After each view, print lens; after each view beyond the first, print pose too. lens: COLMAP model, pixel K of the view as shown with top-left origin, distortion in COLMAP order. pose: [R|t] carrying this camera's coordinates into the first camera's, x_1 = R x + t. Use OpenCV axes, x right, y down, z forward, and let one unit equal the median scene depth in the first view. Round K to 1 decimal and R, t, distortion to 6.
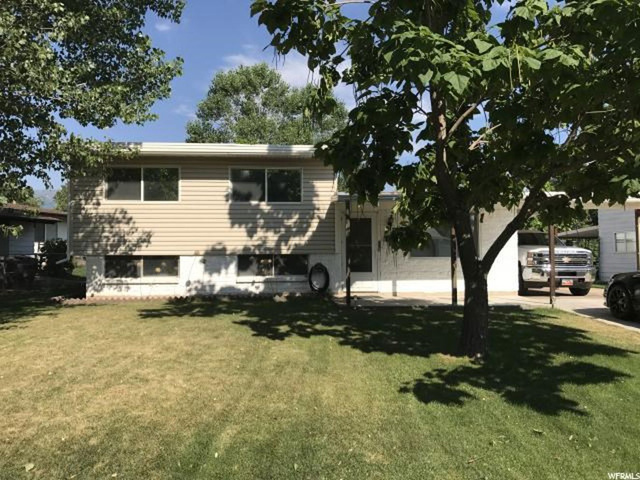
lens RADIAL K [[529.4, 0, 320.0], [0, 529.4, 240.0], [0, 0, 1]] dist [0.123880, -0.305263]
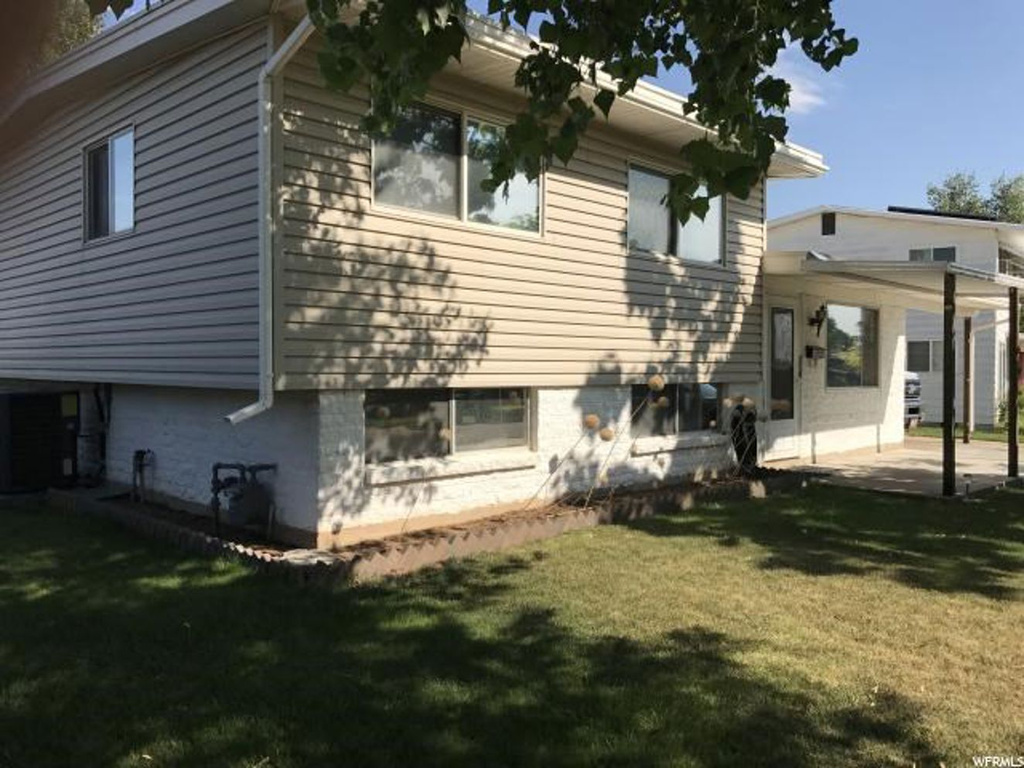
lens RADIAL K [[847.0, 0, 512.0], [0, 847.0, 384.0], [0, 0, 1]] dist [0.123880, -0.305263]
pose [[0.751044, -0.002662, 0.660247, -0.648962], [-0.045083, 0.997451, 0.055304, -0.003954], [-0.658711, -0.071302, 0.749009, 0.587962]]
